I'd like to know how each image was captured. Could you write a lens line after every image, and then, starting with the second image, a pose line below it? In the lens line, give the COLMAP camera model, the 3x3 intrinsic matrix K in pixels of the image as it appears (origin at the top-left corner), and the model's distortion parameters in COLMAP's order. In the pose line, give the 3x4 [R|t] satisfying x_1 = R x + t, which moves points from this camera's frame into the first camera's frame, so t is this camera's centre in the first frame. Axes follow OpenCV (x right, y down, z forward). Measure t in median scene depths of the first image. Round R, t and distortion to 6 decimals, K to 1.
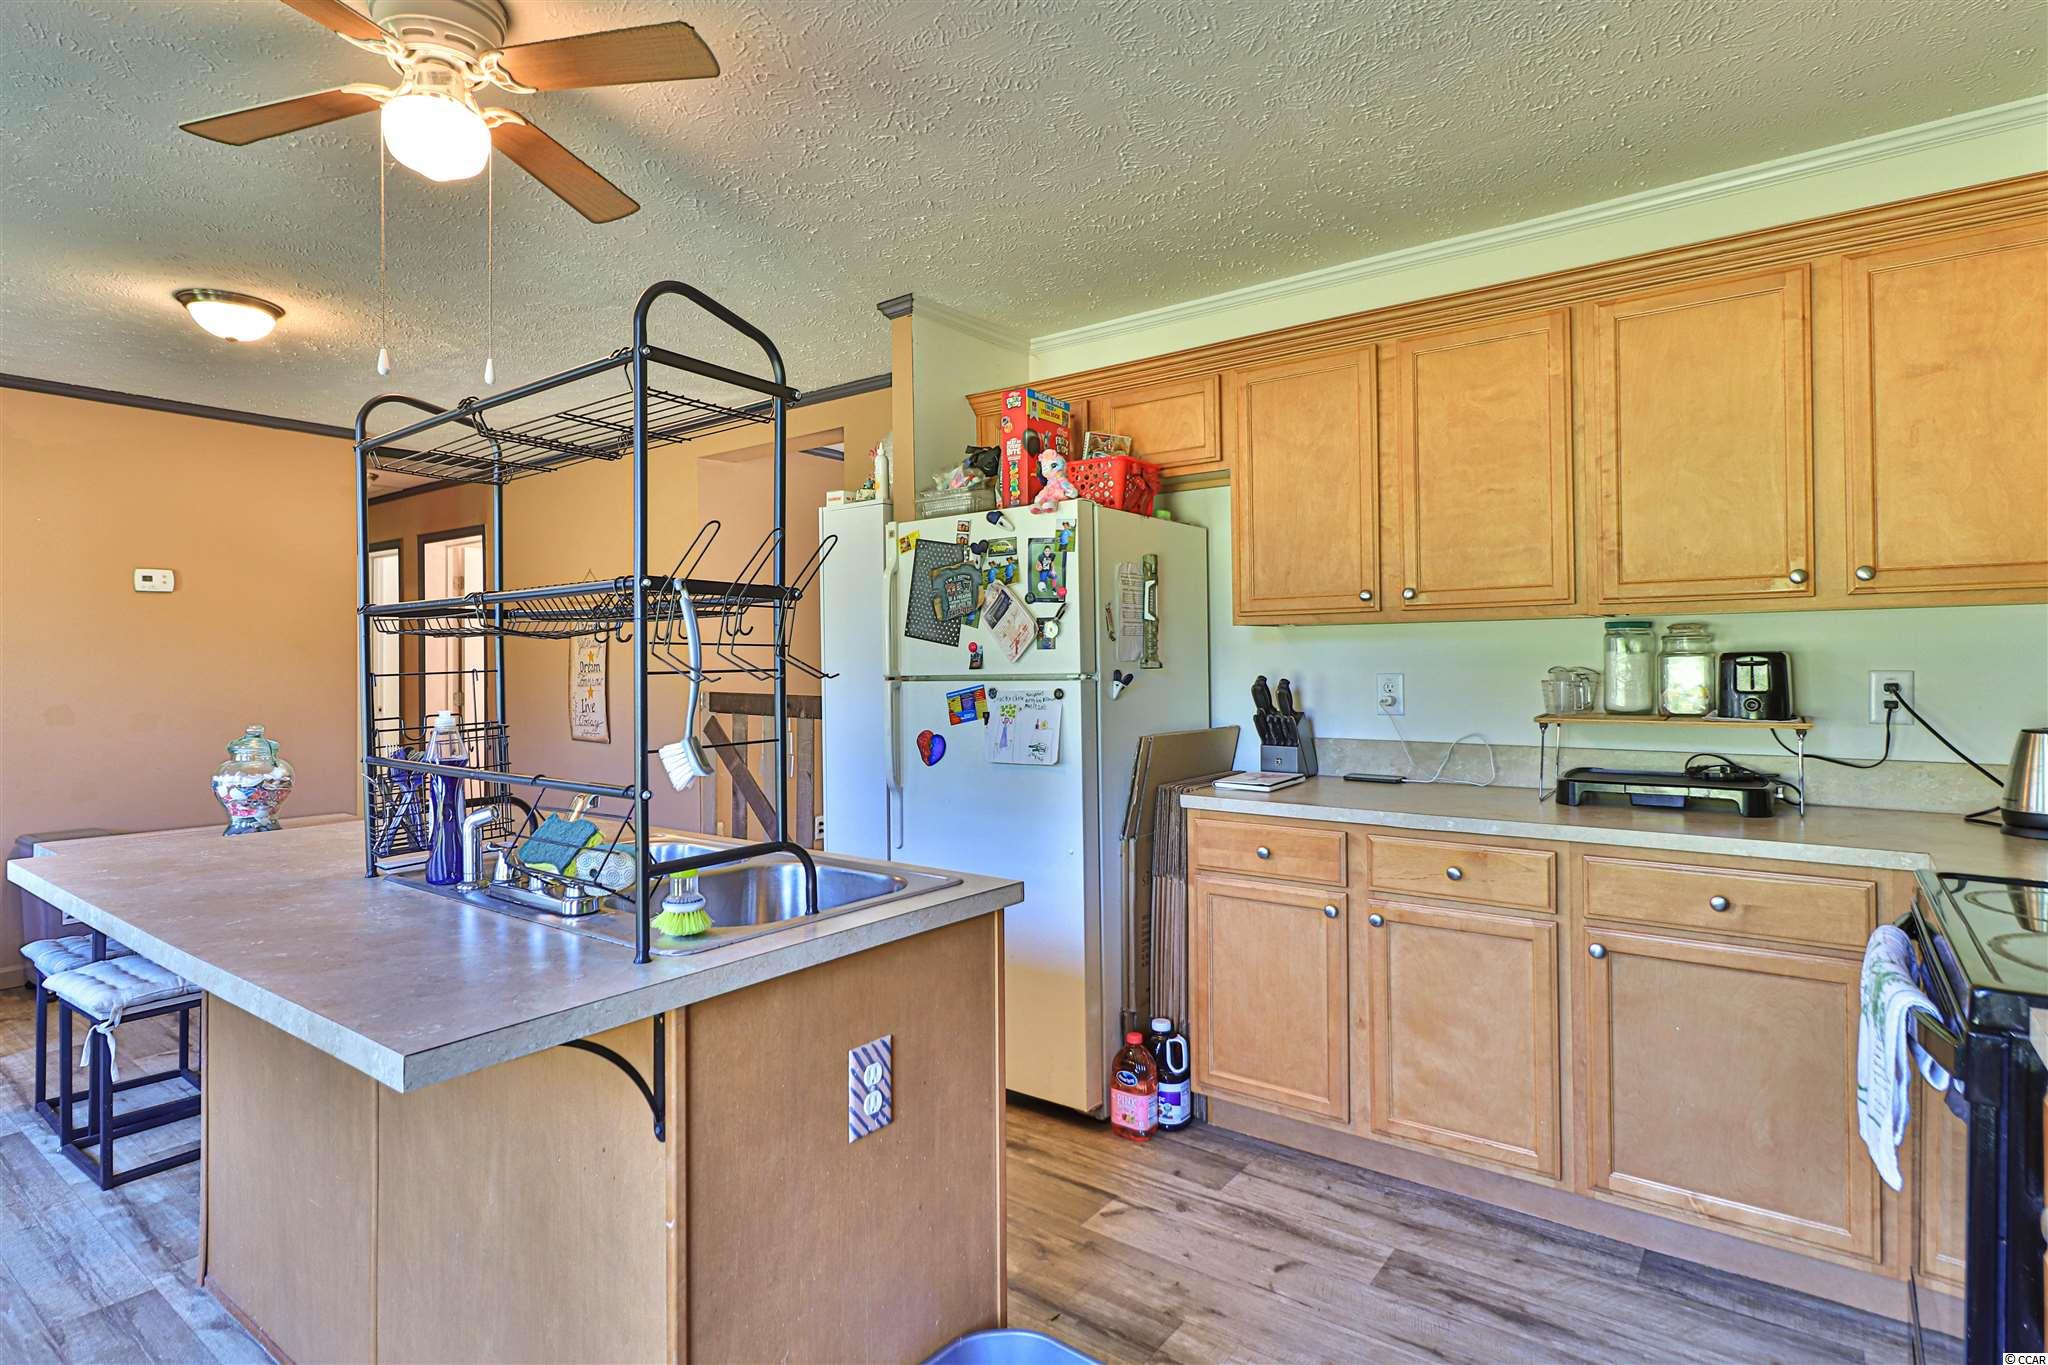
lens RADIAL K [[1072.3, 0, 1033.6], [0, 1072.3, 667.0], [0, 0, 1]] dist [0.004176, -0.001753]
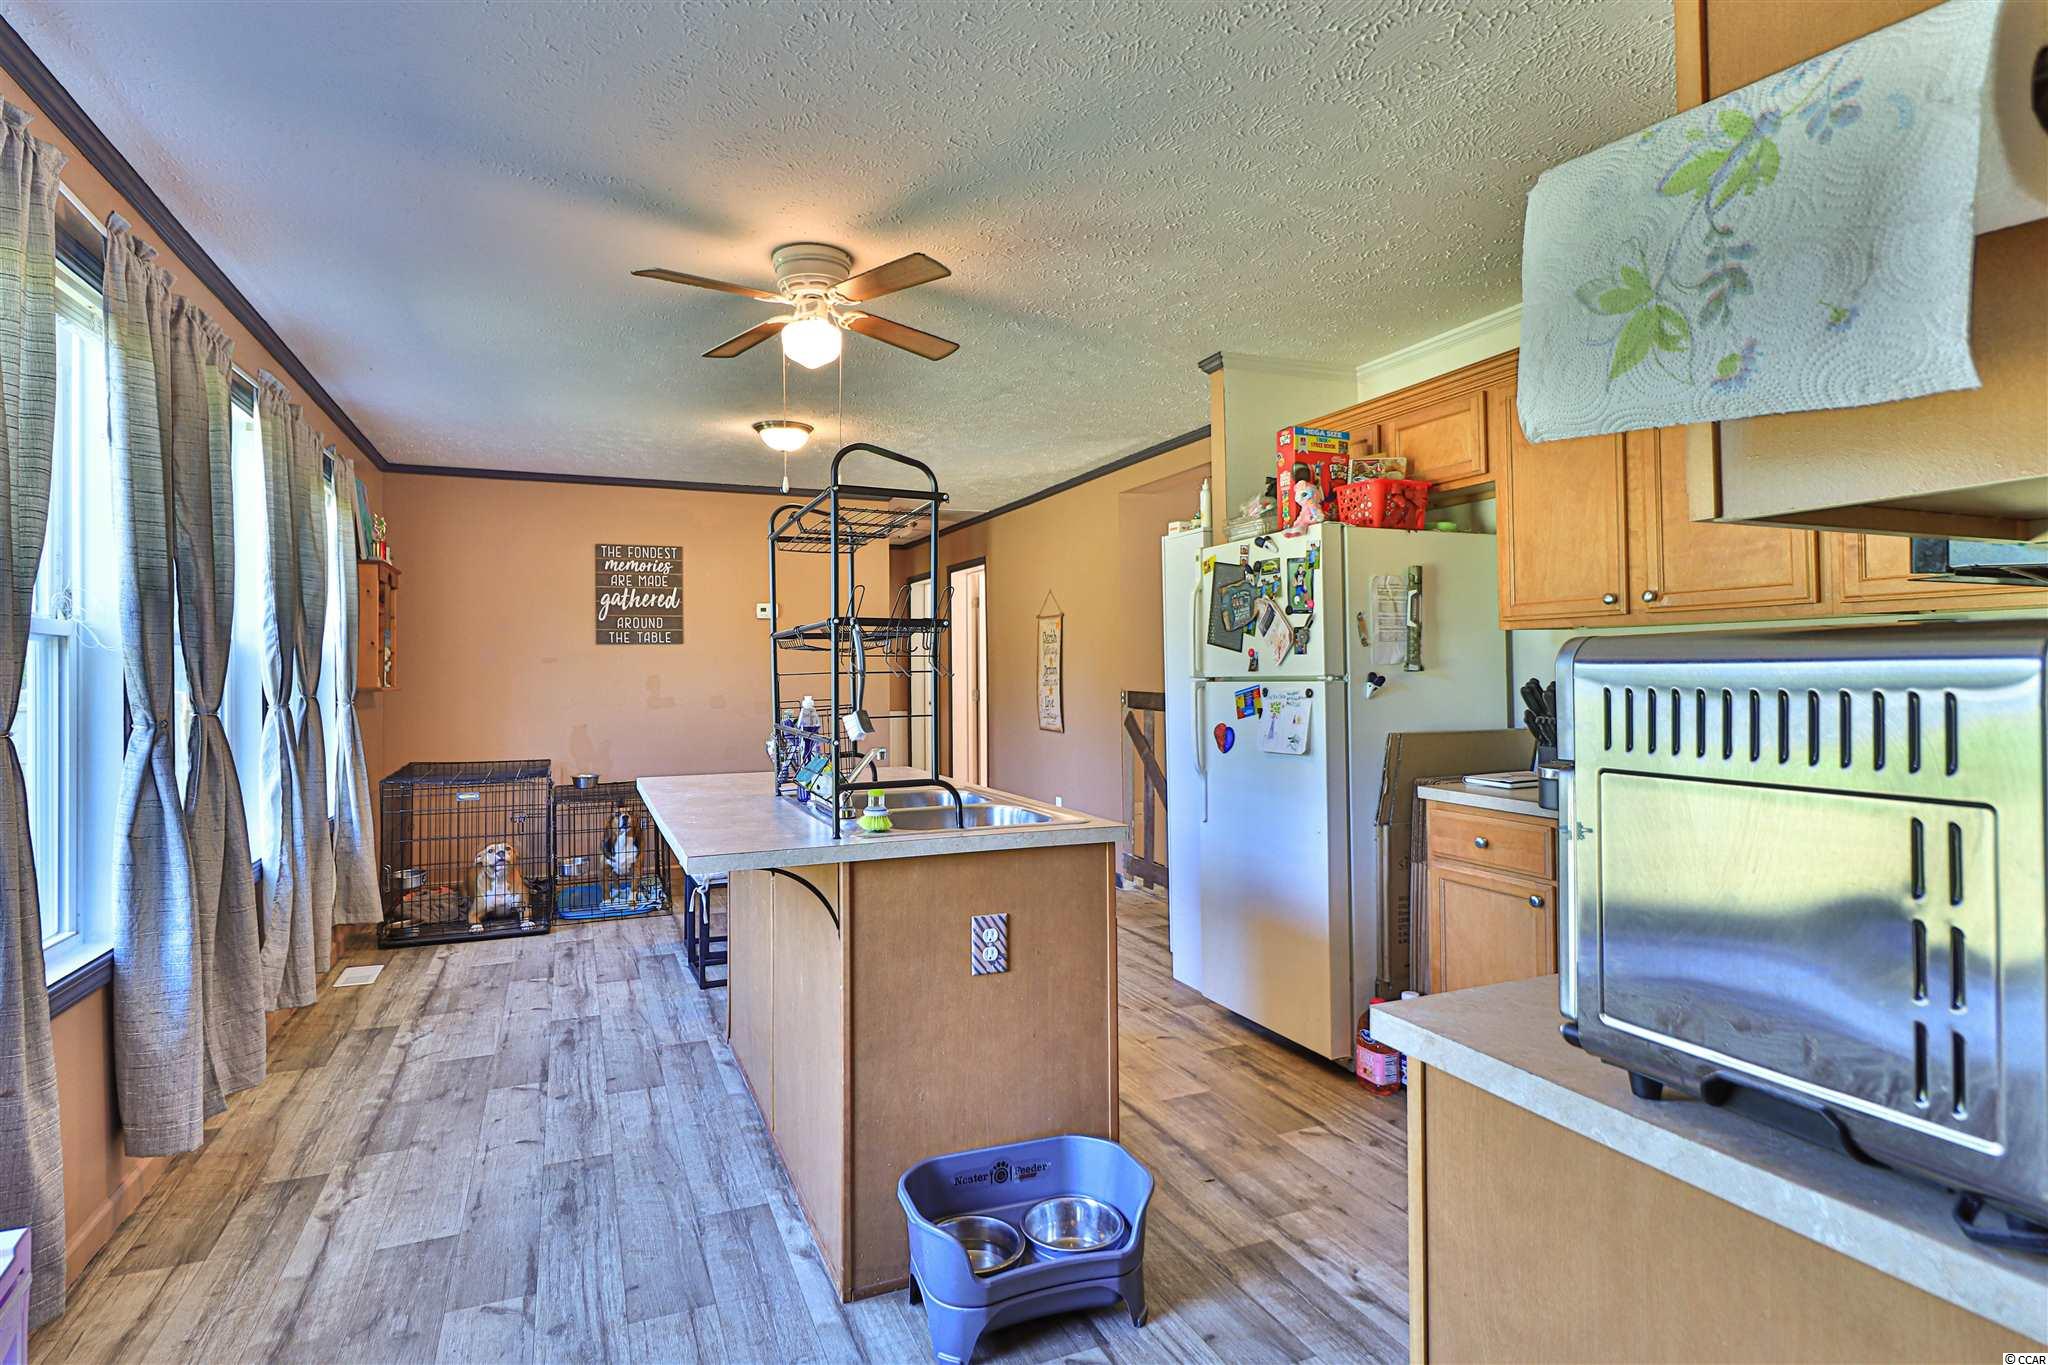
lens RADIAL K [[1072.3, 0, 1007.1], [0, 1072.3, 673.1], [0, 0, 1]] dist [0.004176, -0.001753]
pose [[0.862892, 0.001391, -0.505386, 0.327761], [0.000097, 0.999996, 0.002919, 0.000327], [0.505388, -0.002568, 0.862888, -0.156790]]
